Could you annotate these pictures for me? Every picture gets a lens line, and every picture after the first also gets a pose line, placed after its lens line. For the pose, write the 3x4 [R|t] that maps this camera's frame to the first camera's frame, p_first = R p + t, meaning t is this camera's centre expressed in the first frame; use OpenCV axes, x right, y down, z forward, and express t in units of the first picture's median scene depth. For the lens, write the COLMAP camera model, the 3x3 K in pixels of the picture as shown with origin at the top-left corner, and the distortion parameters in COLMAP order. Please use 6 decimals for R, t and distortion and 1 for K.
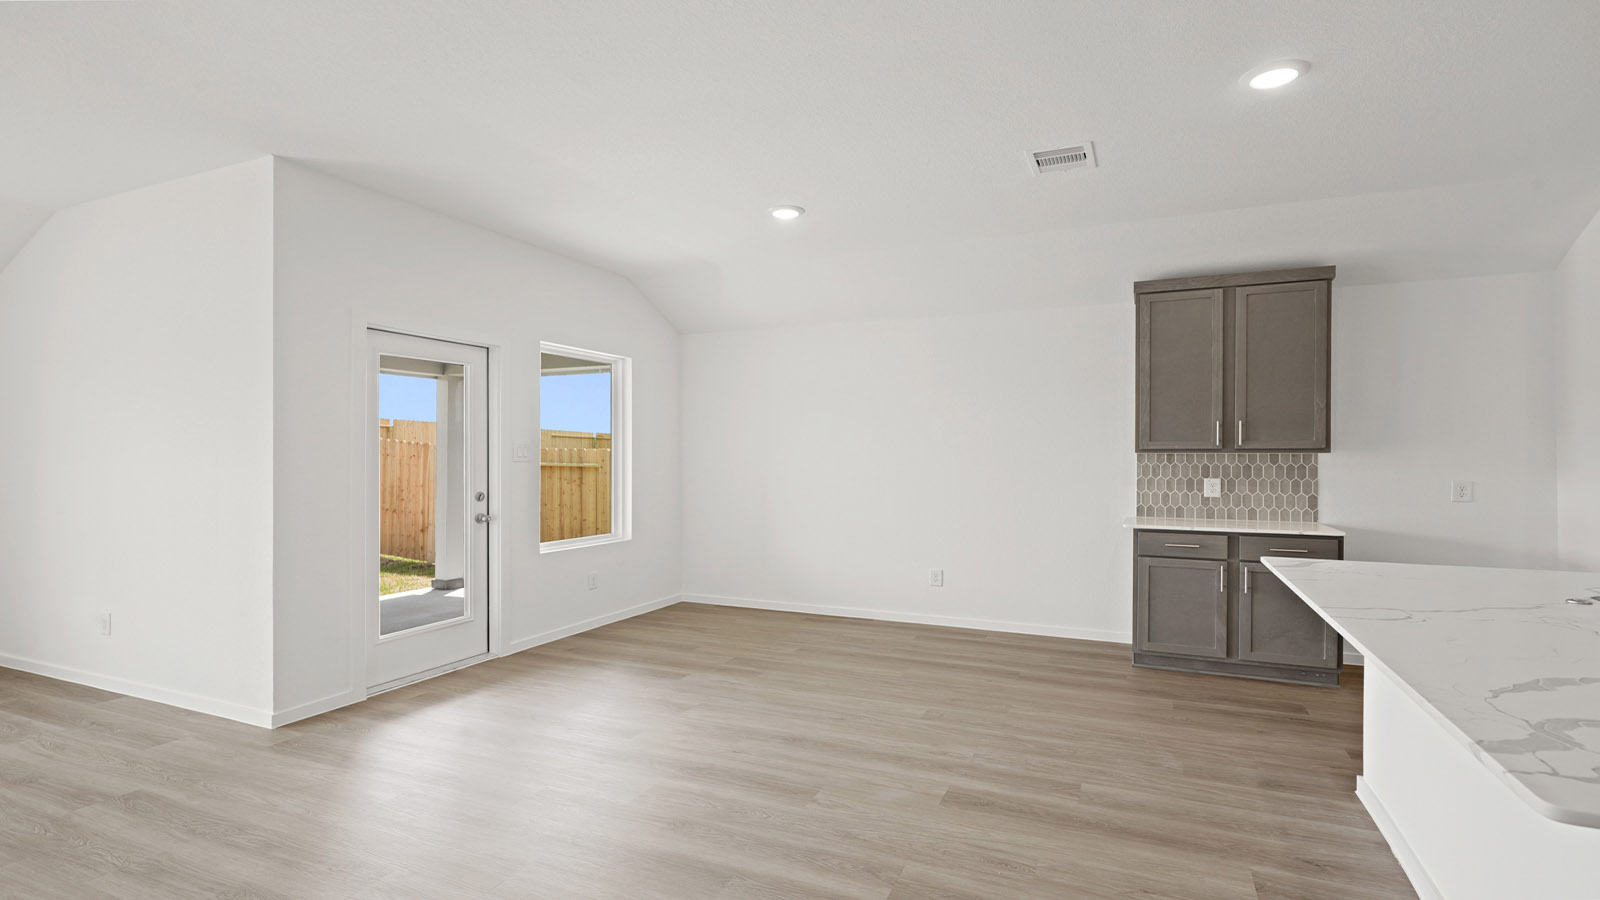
lens RADIAL K [[774.9, 0, 797.5], [0, 774.9, 457.2], [0, 0, 1]] dist [0.002458, -0.000601]
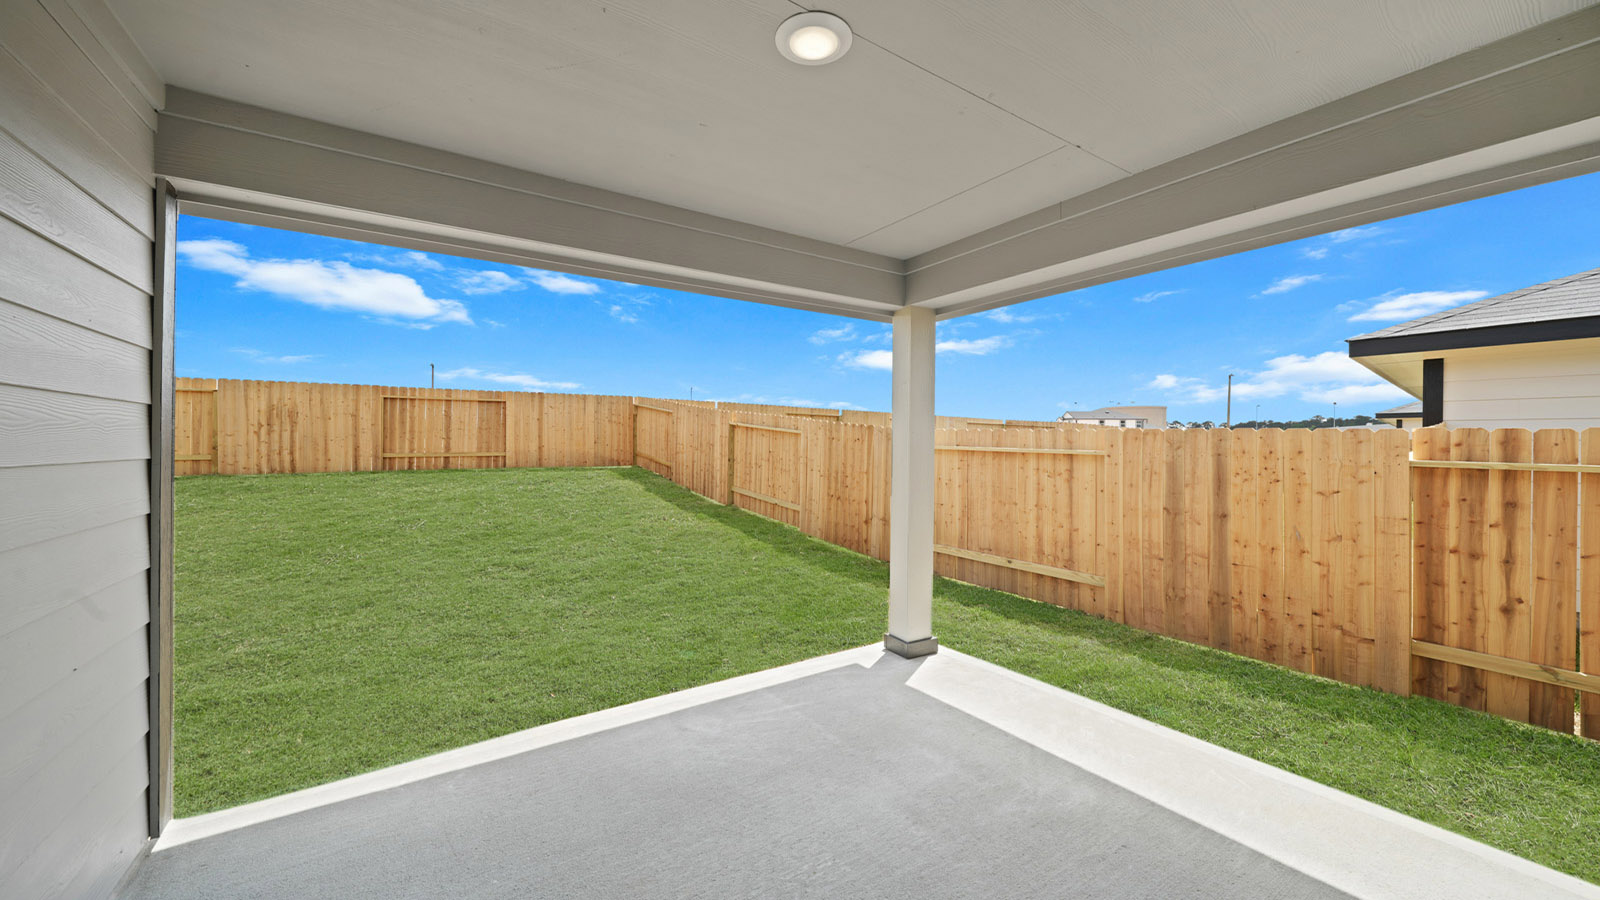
lens RADIAL K [[567.2, 0, 797.4], [0, 567.2, 446.2], [0, 0, 1]] dist [-0.000044, -0.000002]
pose [[0.845473, 0.007921, -0.533959, -0.485653], [-0.006210, 0.999968, 0.005001, 0.008992], [0.533982, -0.000913, 0.845496, 0.971549]]
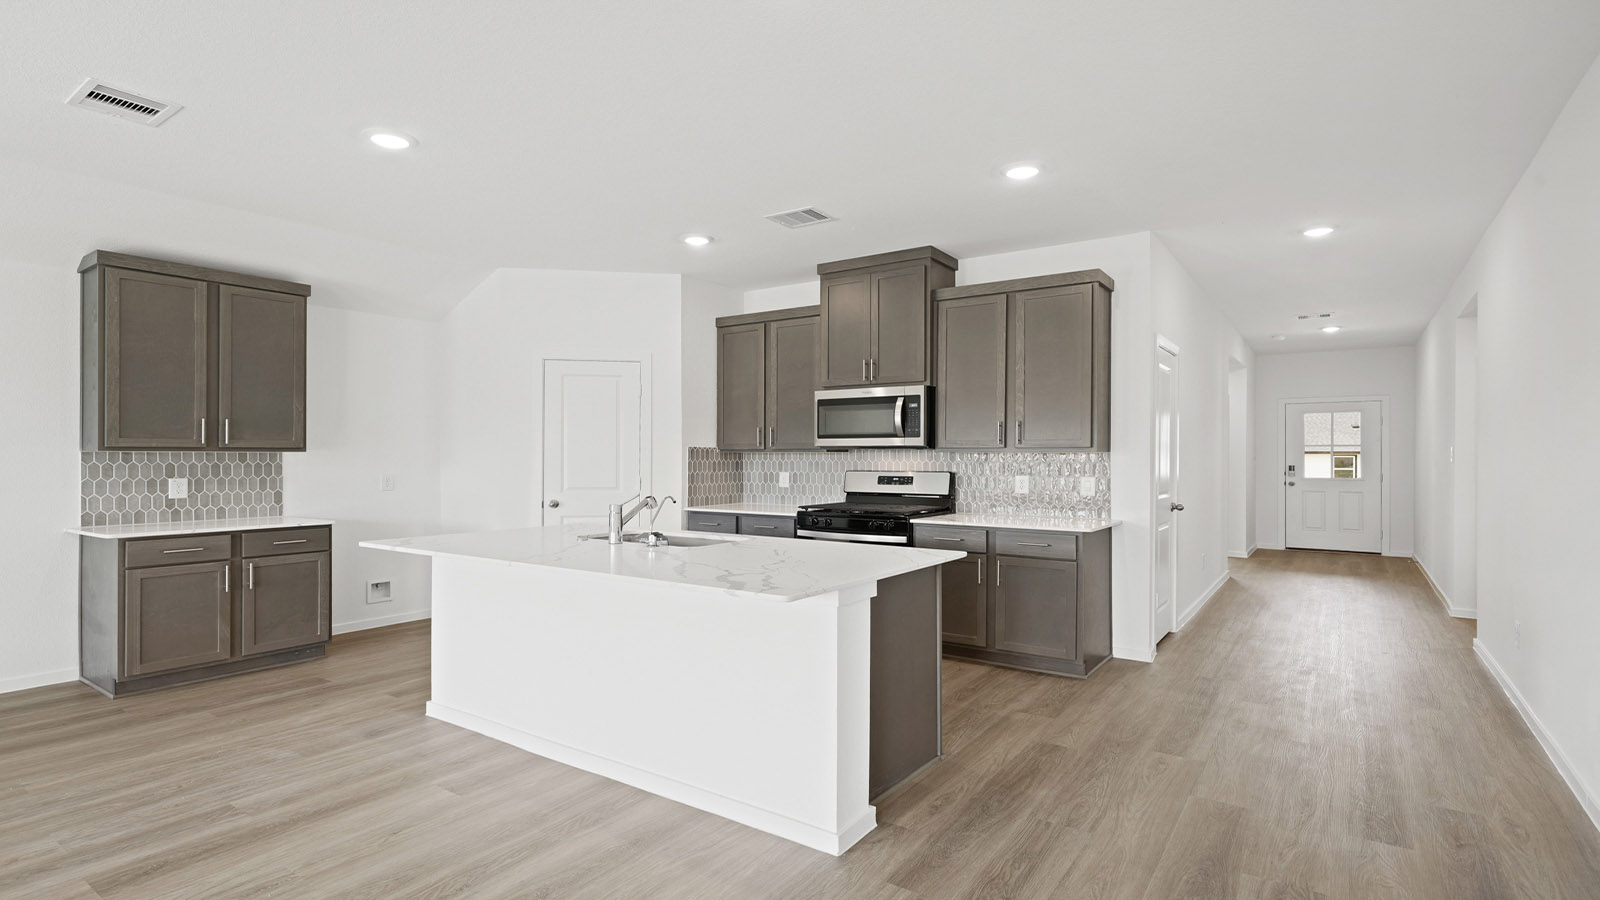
lens RADIAL K [[784.0, 0, 793.3], [0, 784.0, 452.4], [0, 0, 1]] dist [-0.003663, 0.000605]
pose [[0.187064, 0.003044, 0.982343, -0.277671], [0.001304, 0.999994, -0.003347, -0.000146], [-0.982347, 0.001907, 0.187059, 0.096014]]
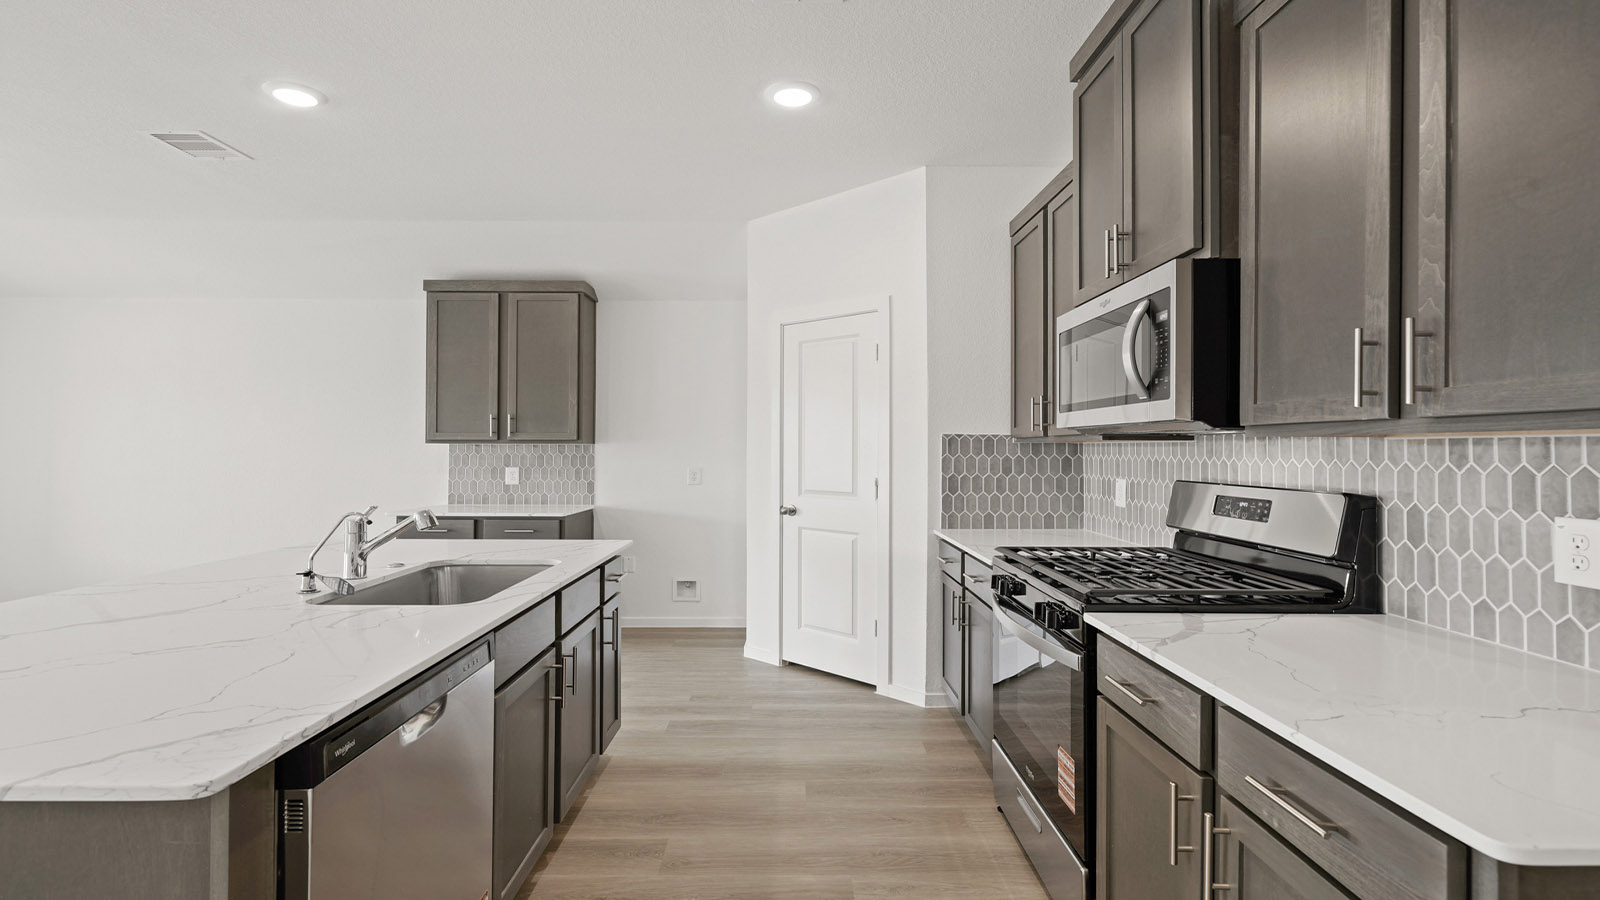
lens RADIAL K [[774.9, 0, 798.6], [0, 774.9, 440.0], [0, 0, 1]] dist [0.002458, -0.000601]
pose [[0.909971, 0.006021, 0.414628, 0.483613], [-0.000891, 0.999921, -0.012566, 0.002612], [-0.414670, 0.011066, 0.909904, -0.166161]]
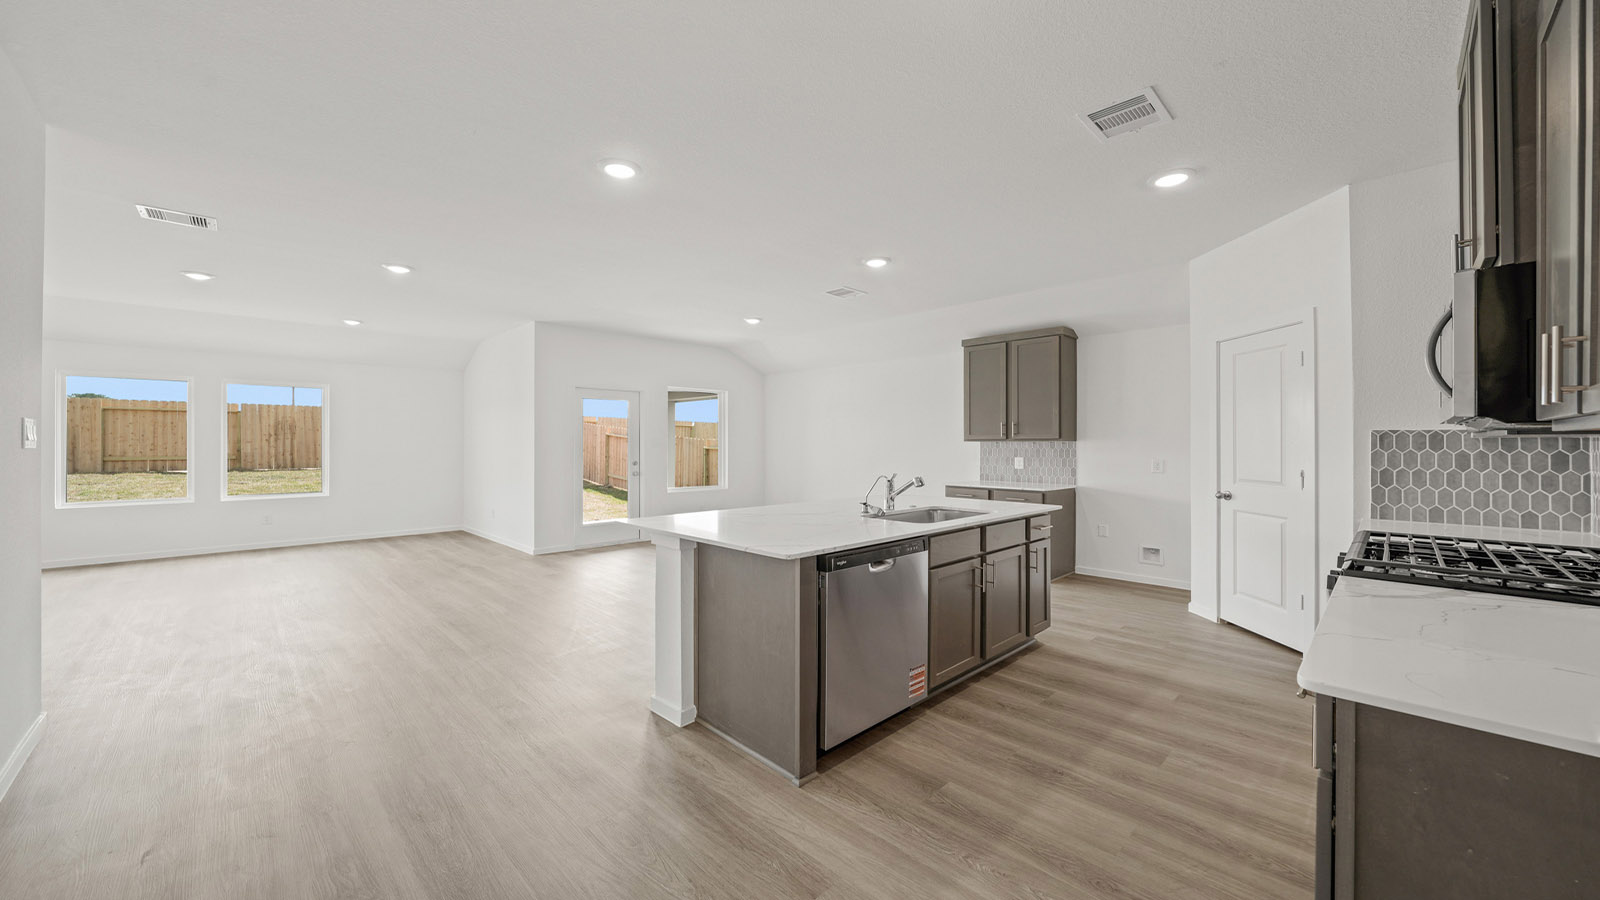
lens RADIAL K [[591.8, 0, 802.9], [0, 591.8, 438.9], [0, 0, 1]] dist [-0.003669, -0.000078]
pose [[0.934014, -0.002809, -0.357226, 0.596264], [-0.001478, 0.999930, -0.011728, 0.004451], [0.357234, 0.011482, 0.933944, -0.335615]]
